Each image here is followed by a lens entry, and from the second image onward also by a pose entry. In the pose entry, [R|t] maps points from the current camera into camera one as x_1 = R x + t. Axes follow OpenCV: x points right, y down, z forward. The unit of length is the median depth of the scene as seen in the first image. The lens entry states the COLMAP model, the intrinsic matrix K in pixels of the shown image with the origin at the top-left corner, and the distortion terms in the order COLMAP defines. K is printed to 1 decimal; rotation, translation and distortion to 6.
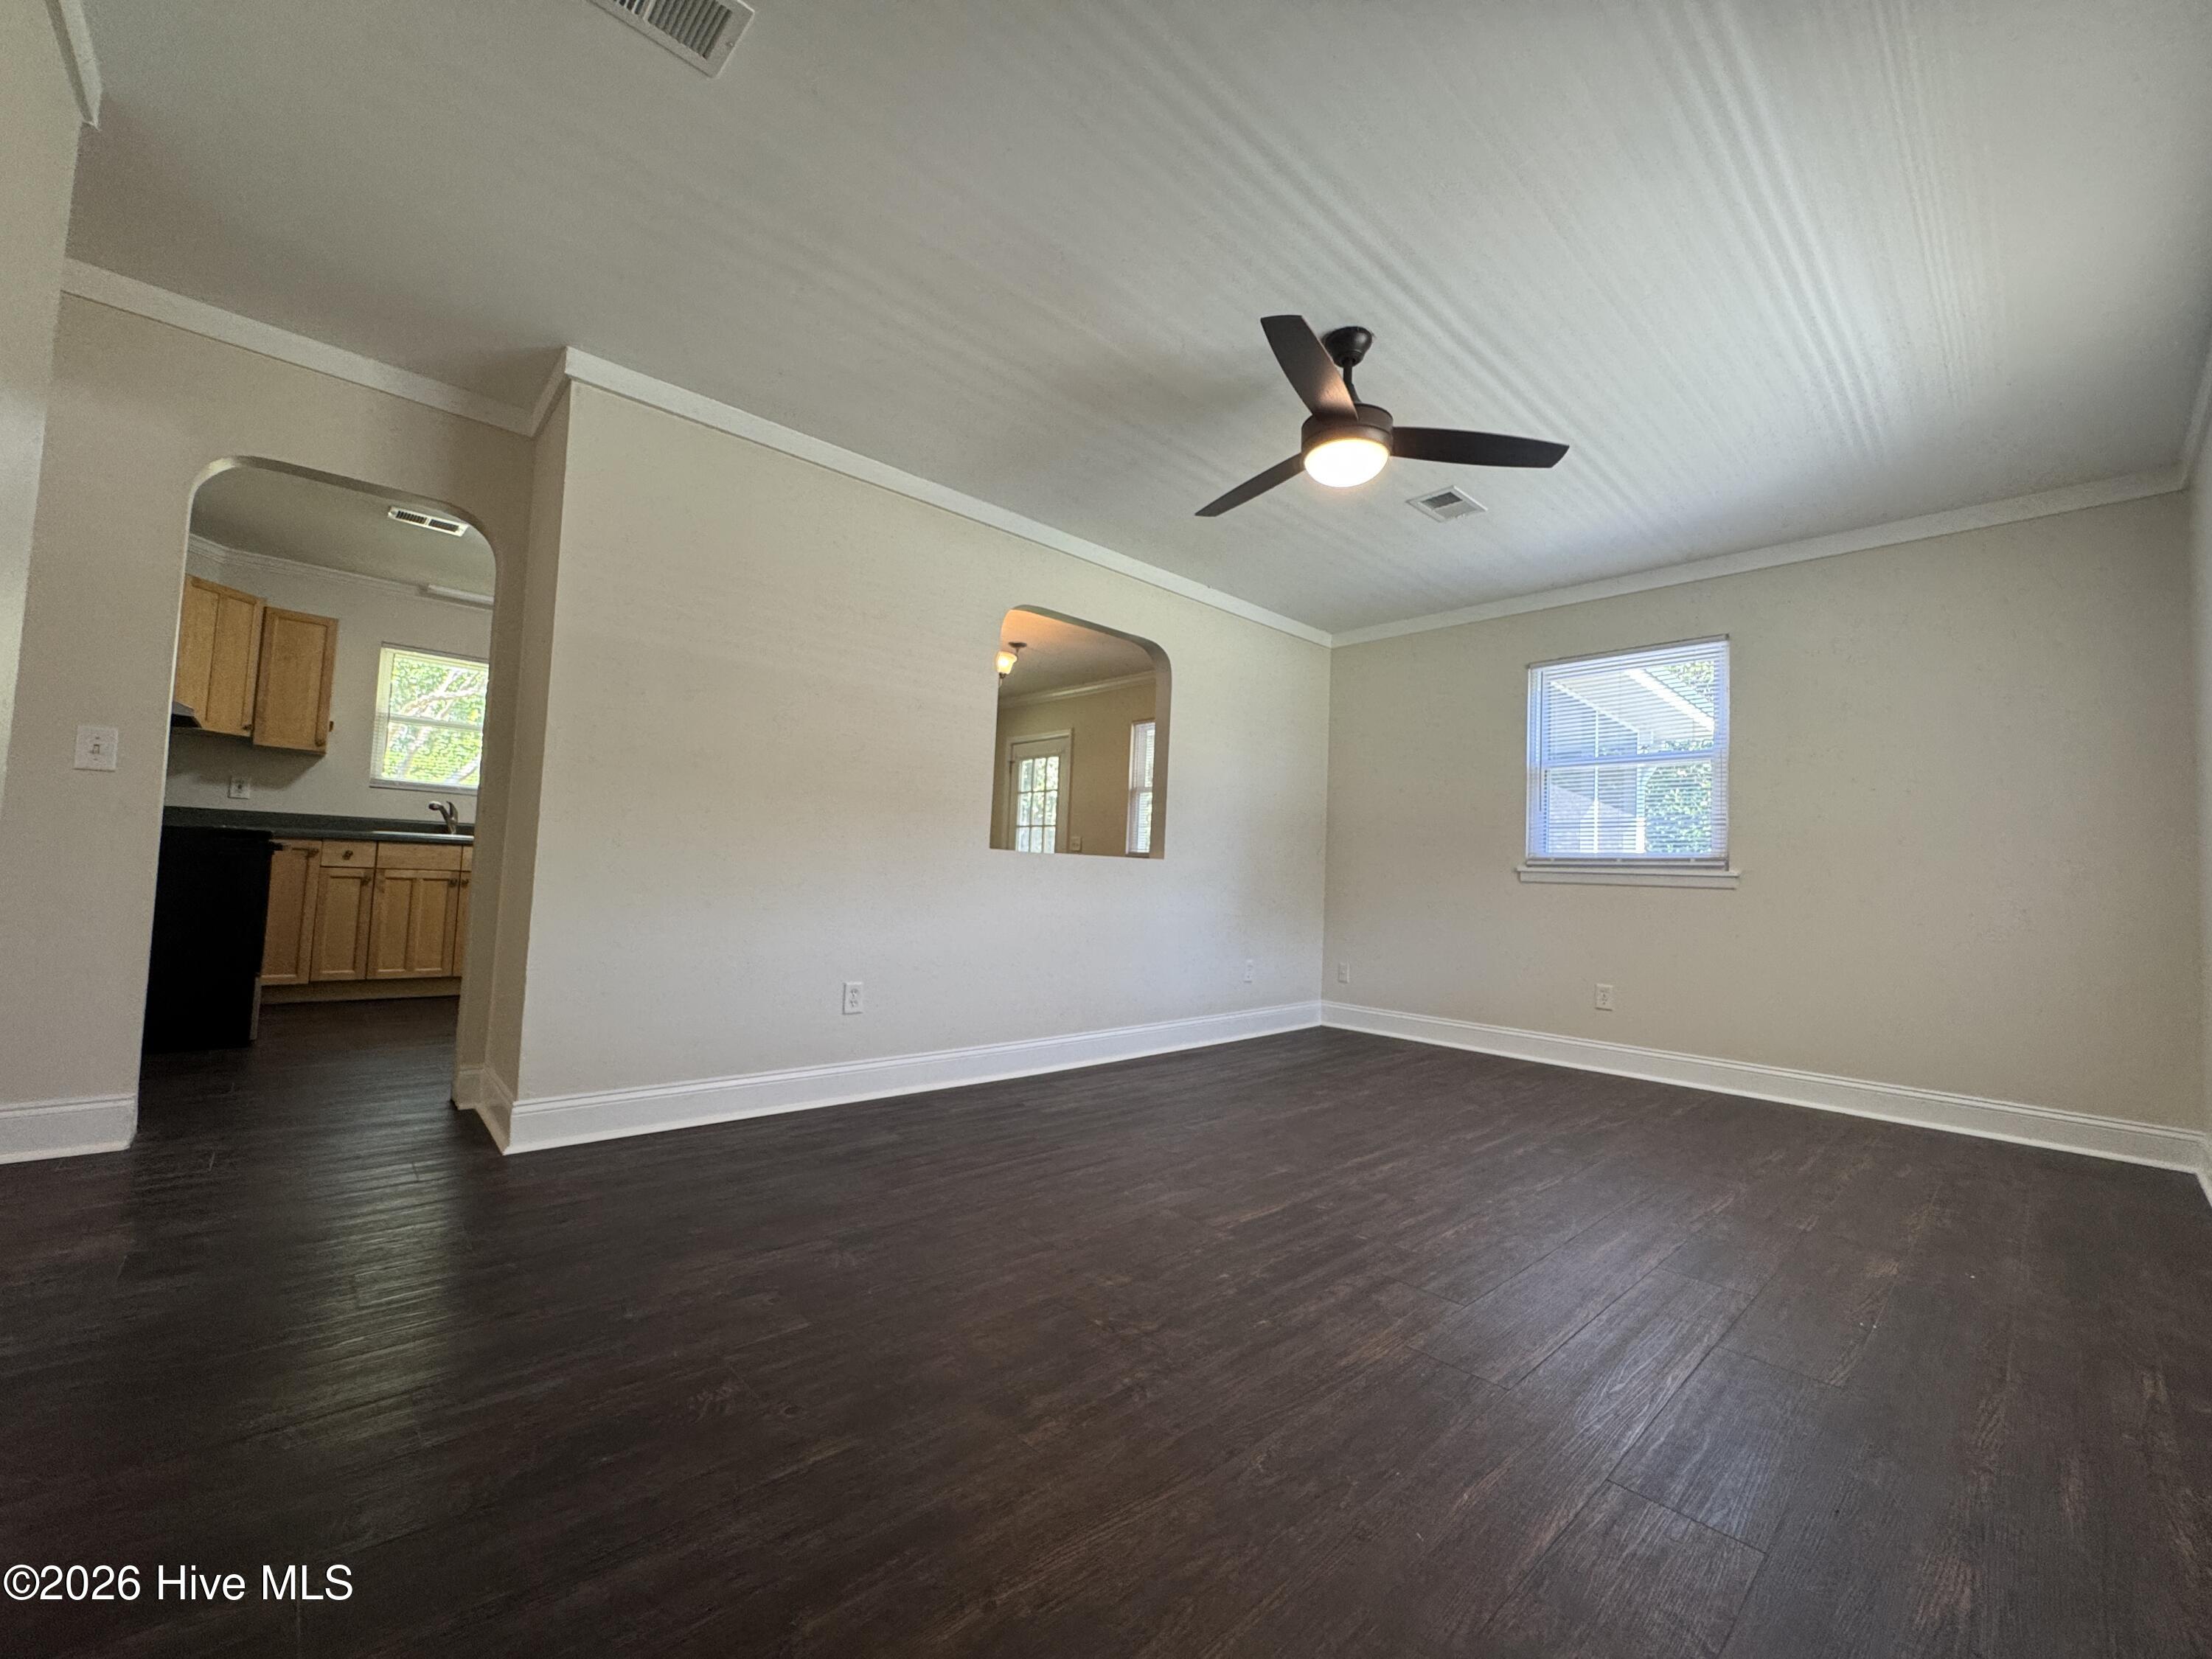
lens RADIAL K [[881.9, 0, 1097.4], [0, 881.9, 831.0], [0, 0, 1]] dist [-0.005823, -0.000190]
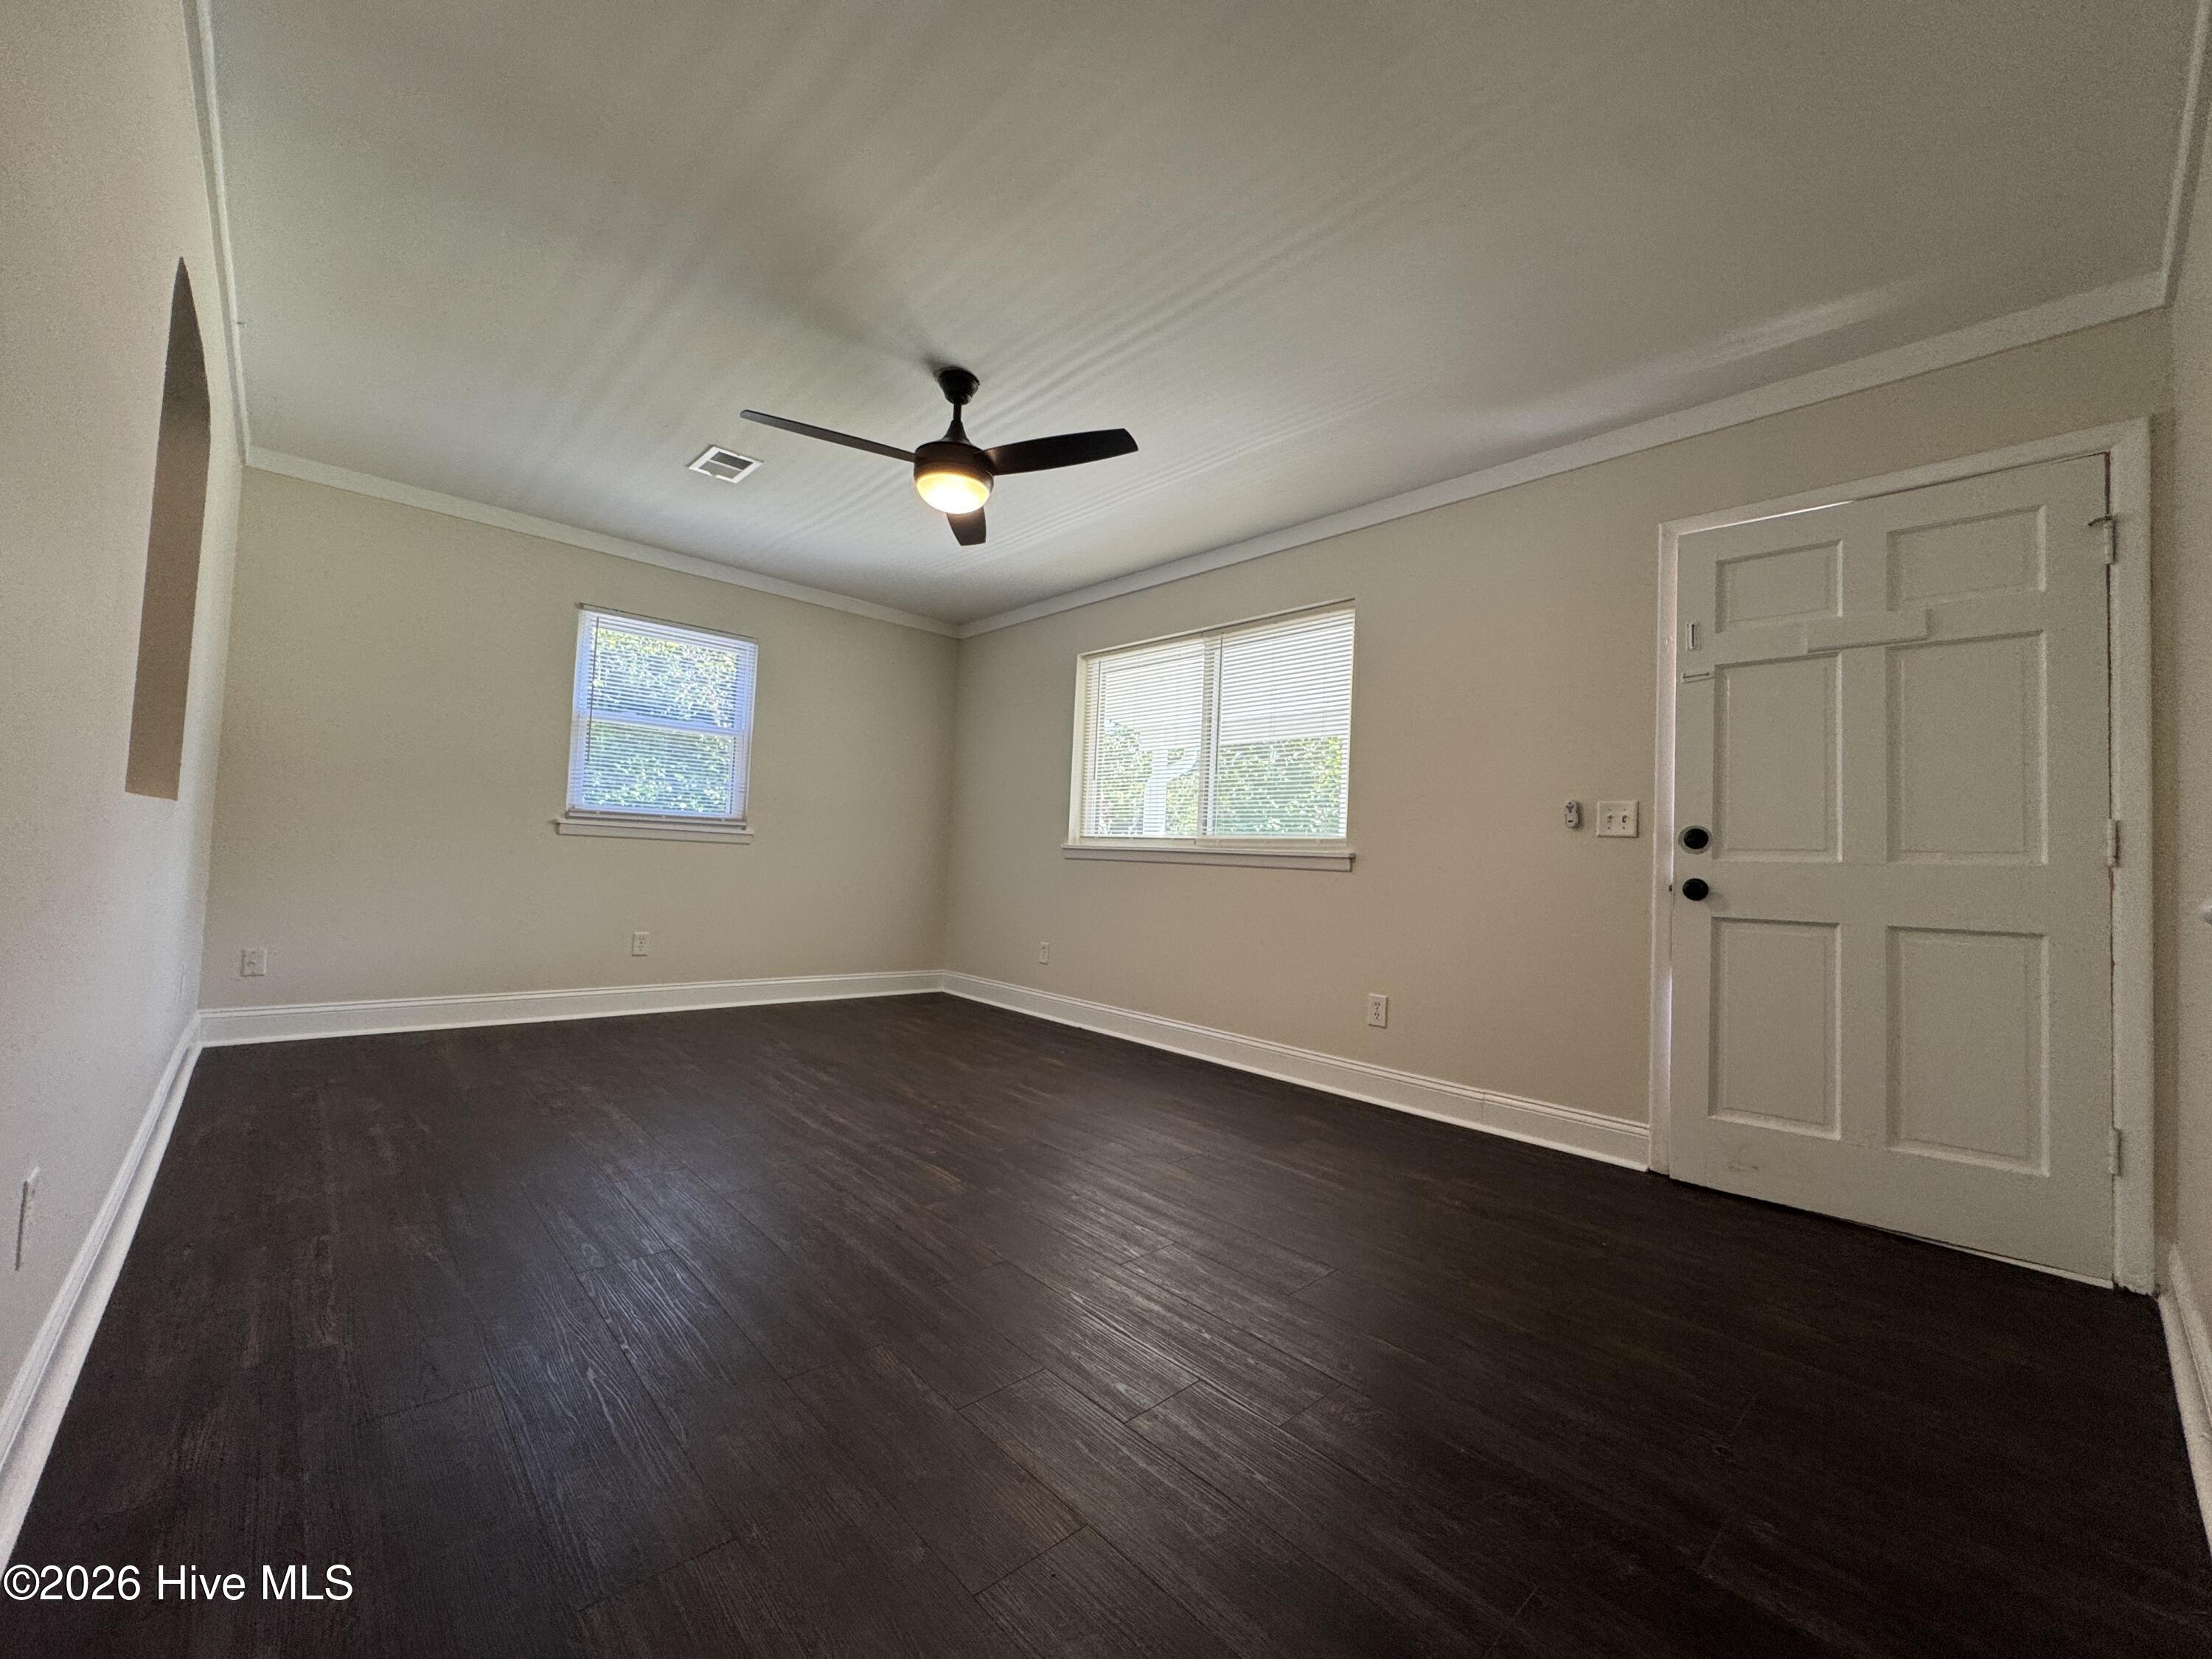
lens RADIAL K [[881.9, 0, 1105.6], [0, 881.9, 832.0], [0, 0, 1]] dist [-0.005823, -0.000190]
pose [[-0.008234, -0.004827, 0.999954, -0.513136], [-0.099669, 0.995013, 0.003982, -0.006856], [-0.994987, -0.099632, -0.008674, 0.480366]]
